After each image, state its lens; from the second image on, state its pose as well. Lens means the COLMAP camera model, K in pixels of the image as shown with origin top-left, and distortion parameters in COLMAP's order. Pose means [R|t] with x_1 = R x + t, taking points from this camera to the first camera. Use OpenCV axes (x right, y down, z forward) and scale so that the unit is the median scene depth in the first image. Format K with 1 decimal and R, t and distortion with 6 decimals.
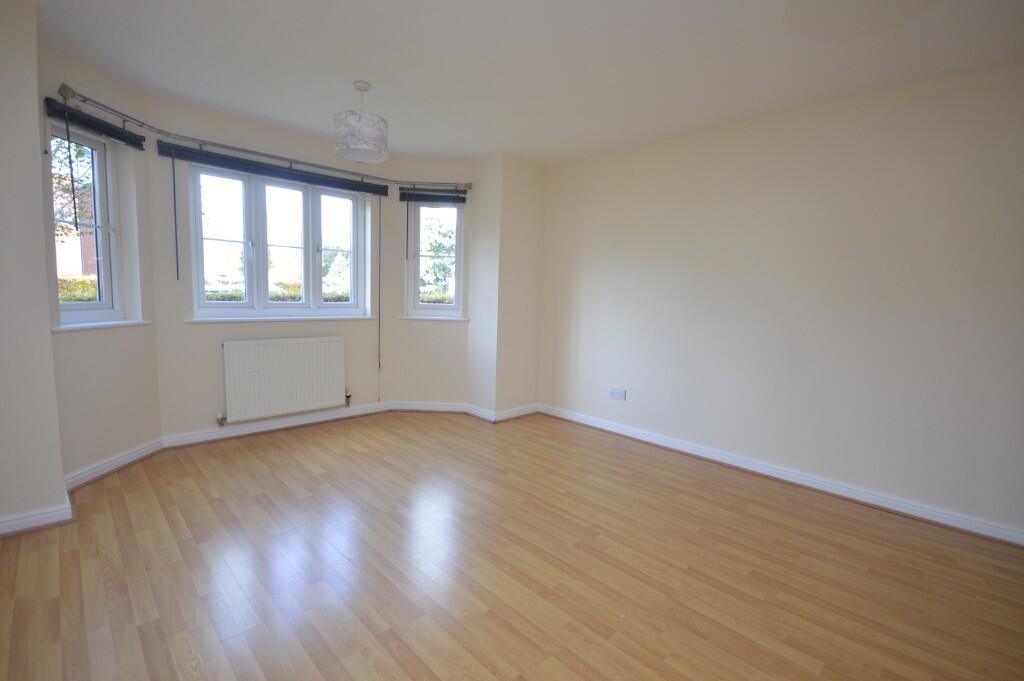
lens RADIAL K [[456.8, 0, 507.6], [0, 456.8, 341.7], [0, 0, 1]] dist [0.000961, -0.000277]
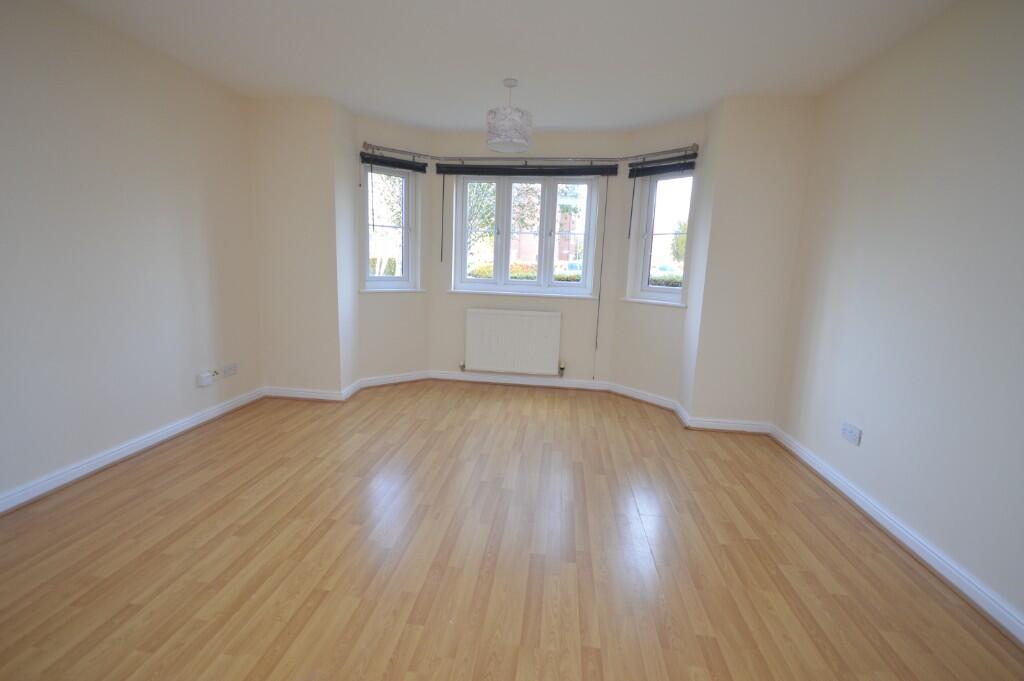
lens RADIAL K [[458.2, 0, 507.2], [0, 458.2, 339.4], [0, 0, 1]] dist [-0.002335, -0.000432]
pose [[0.629570, 0.119165, -0.767751, 0.470707], [-0.098648, 0.992431, 0.073145, -0.018981], [0.770656, 0.029687, 0.636559, 0.239674]]
